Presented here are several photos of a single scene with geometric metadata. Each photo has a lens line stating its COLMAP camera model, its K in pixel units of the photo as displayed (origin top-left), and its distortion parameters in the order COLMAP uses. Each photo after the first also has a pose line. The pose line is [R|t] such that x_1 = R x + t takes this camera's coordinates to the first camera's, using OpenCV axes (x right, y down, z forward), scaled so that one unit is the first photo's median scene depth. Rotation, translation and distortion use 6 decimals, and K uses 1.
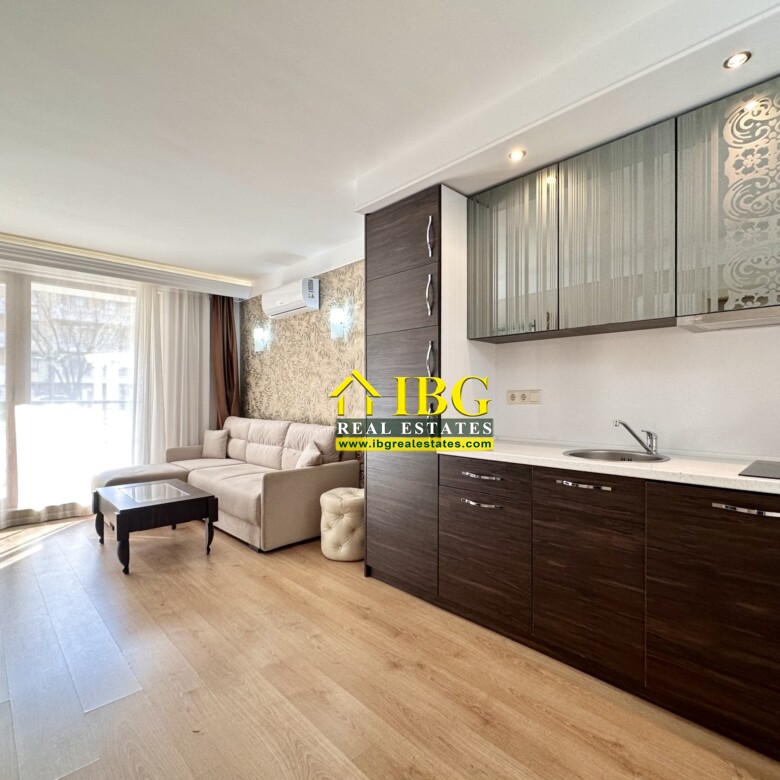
lens RADIAL K [[438.8, 0, 389.1], [0, 438.8, 393.6], [0, 0, 1]] dist [0.000301, -0.000073]
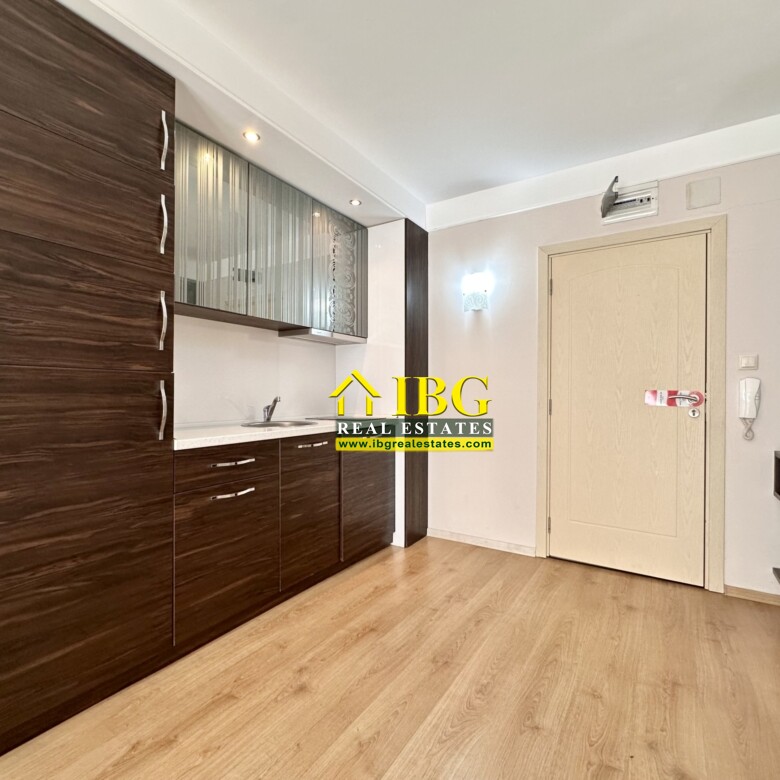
lens RADIAL K [[429.1, 0, 391.1], [0, 429.1, 388.1], [0, 0, 1]] dist [-0.001858, -0.000820]
pose [[-0.239161, 0.008794, 0.970940, -0.856894], [-0.010582, 0.999876, -0.011662, 0.049606], [-0.970922, -0.013064, -0.239038, 1.067013]]
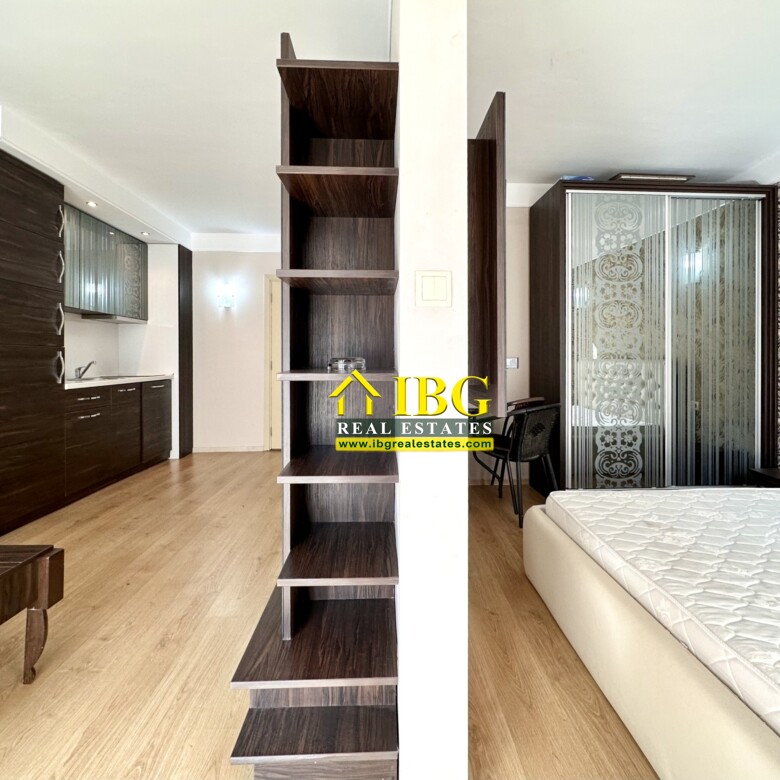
lens RADIAL K [[447.2, 0, 396.7], [0, 447.2, 361.4], [0, 0, 1]] dist [-0.000628, 0.000990]
pose [[-0.748267, -0.002228, 0.663394, -1.981042], [-0.003172, 0.999995, -0.000218, 0.063119], [-0.663390, -0.002268, -0.748270, 1.742659]]
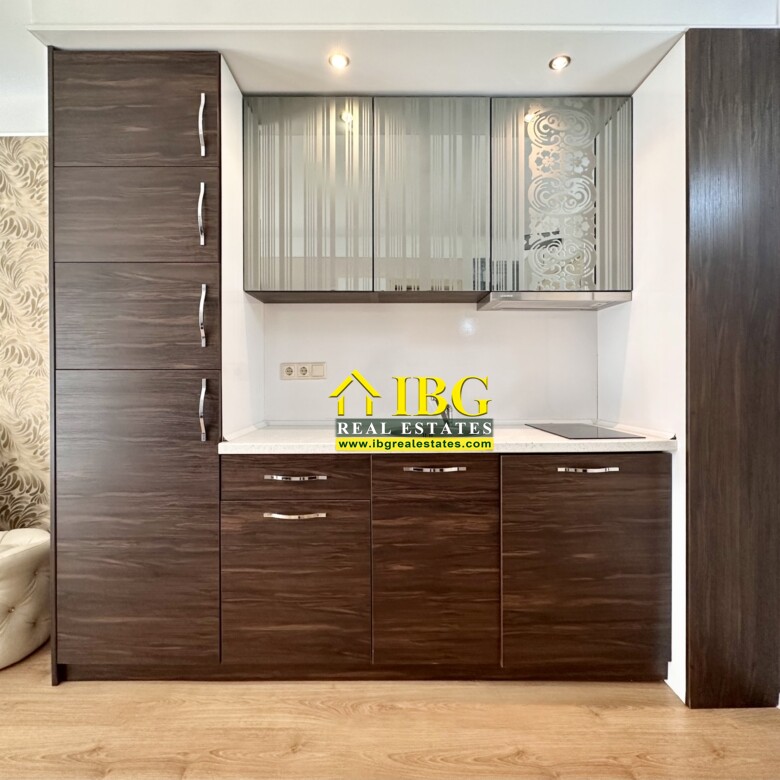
lens RADIAL K [[429.3, 0, 386.9], [0, 429.3, 376.1], [0, 0, 1]] dist [-0.000008, -0.001279]
pose [[0.691351, -0.003302, 0.722512, -0.239861], [-0.001042, 0.999984, 0.005567, 0.017788], [-0.722519, -0.004602, 0.691336, 0.470096]]
